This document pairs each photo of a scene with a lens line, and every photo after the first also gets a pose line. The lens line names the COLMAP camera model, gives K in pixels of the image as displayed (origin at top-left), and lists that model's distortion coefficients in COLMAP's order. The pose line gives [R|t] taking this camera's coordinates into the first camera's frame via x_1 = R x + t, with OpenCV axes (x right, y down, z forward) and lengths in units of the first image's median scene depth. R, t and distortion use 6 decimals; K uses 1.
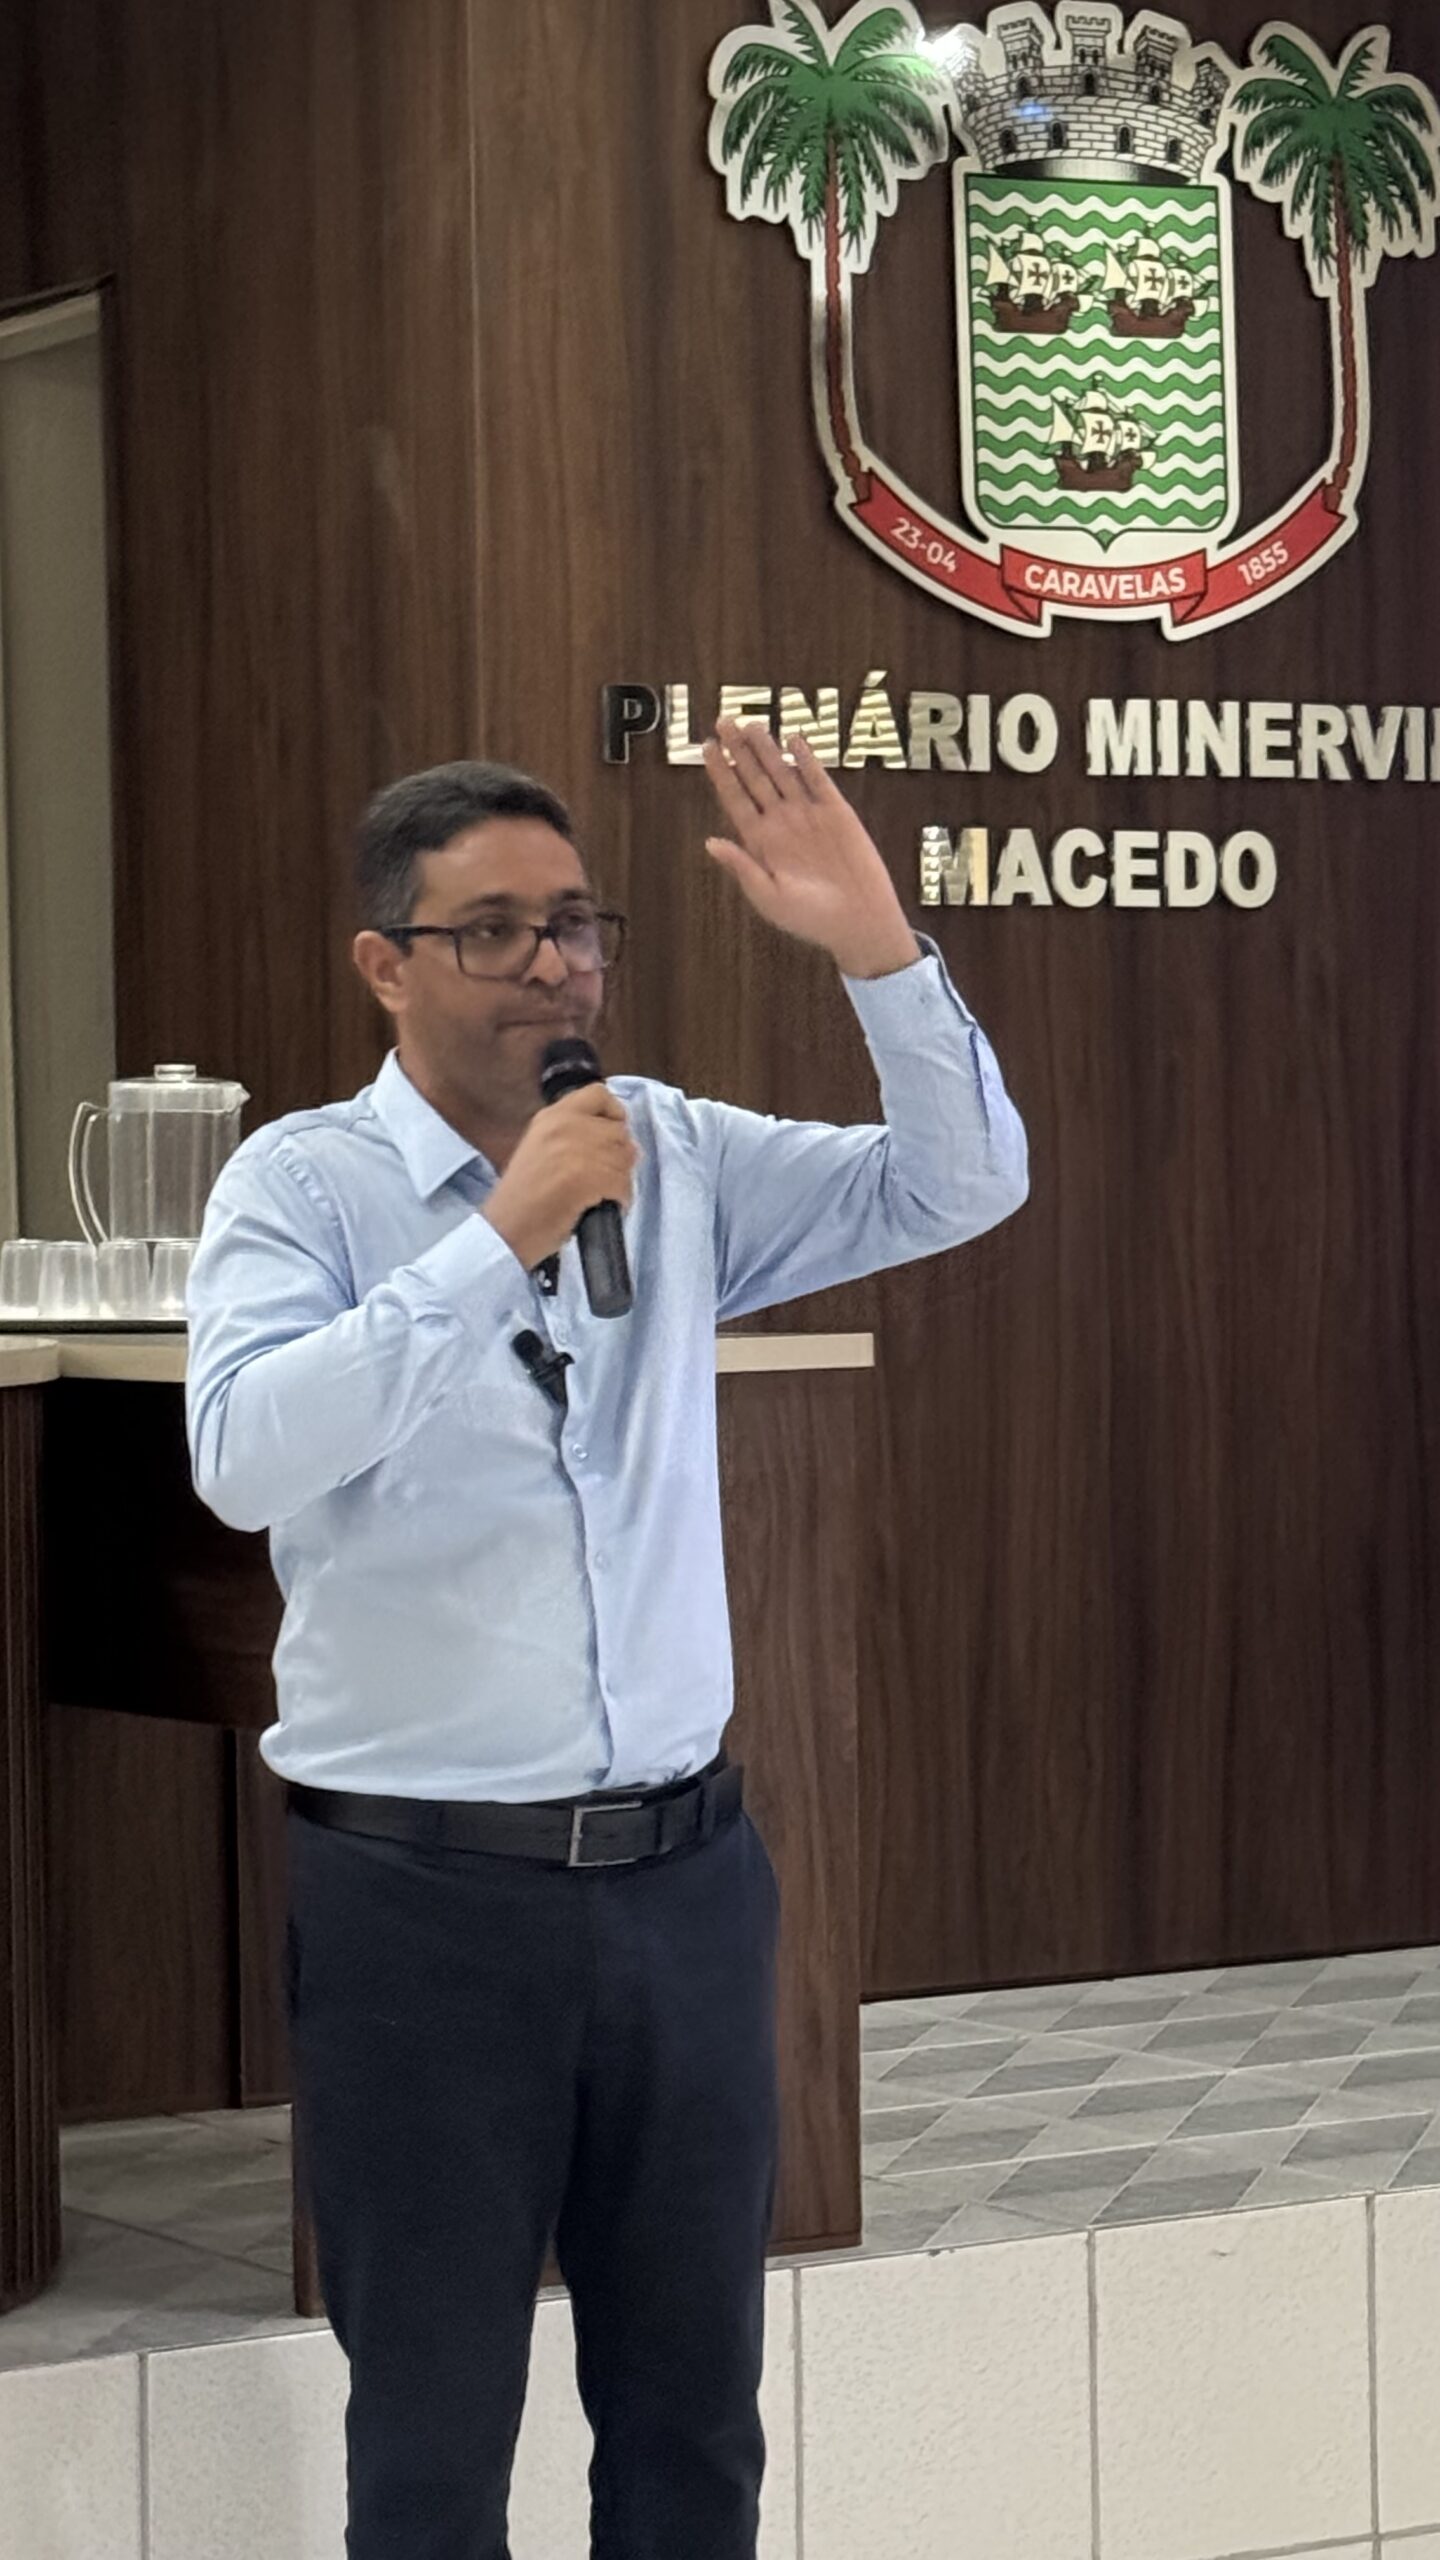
lens RADIAL K [[6405.0, 0, 670.1], [0, 6405.0, 1261.8], [0, 0, 1]] dist [0.158062, 0.000000]
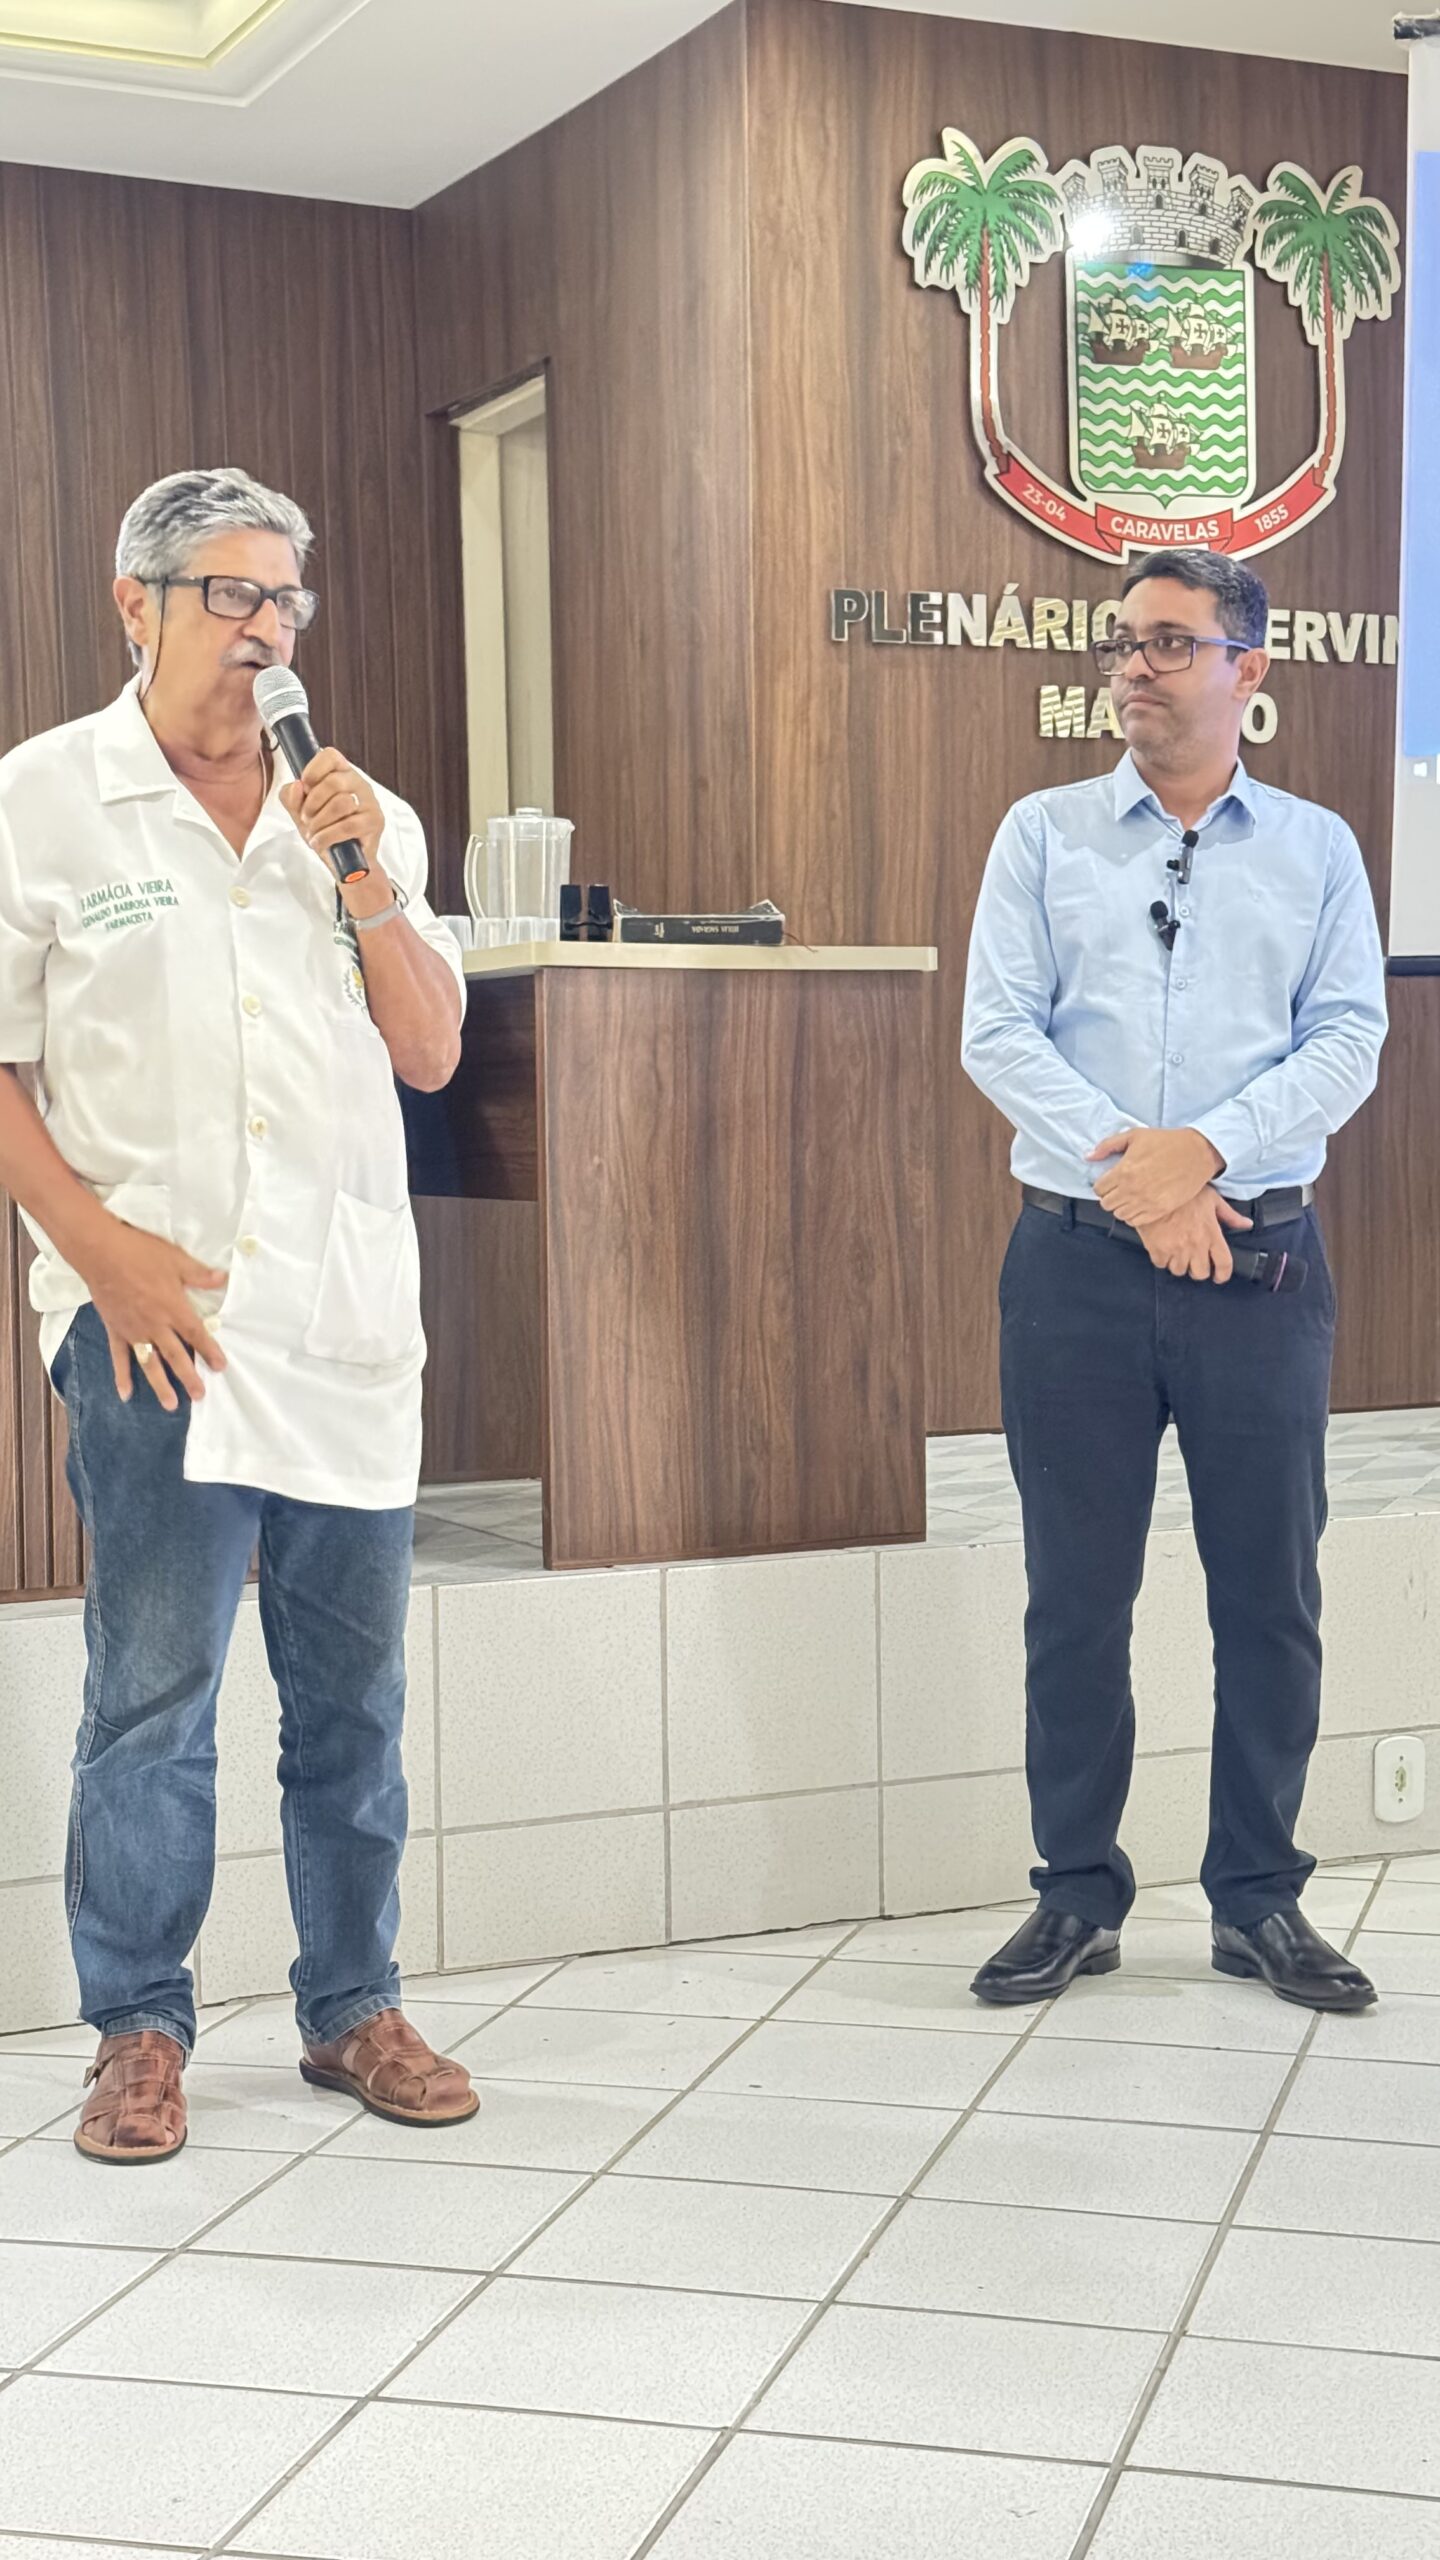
lens RADIAL K [[3605.0, 0, 726.8], [0, 3605.0, 1318.6], [0, 0, 1]] dist [0.124787, 0.000000]
pose [[0.993901, 0.007902, -0.109991, 0.060780], [-0.003880, 0.999318, 0.036732, 0.053584], [0.110206, -0.036082, 0.993254, 0.107623]]
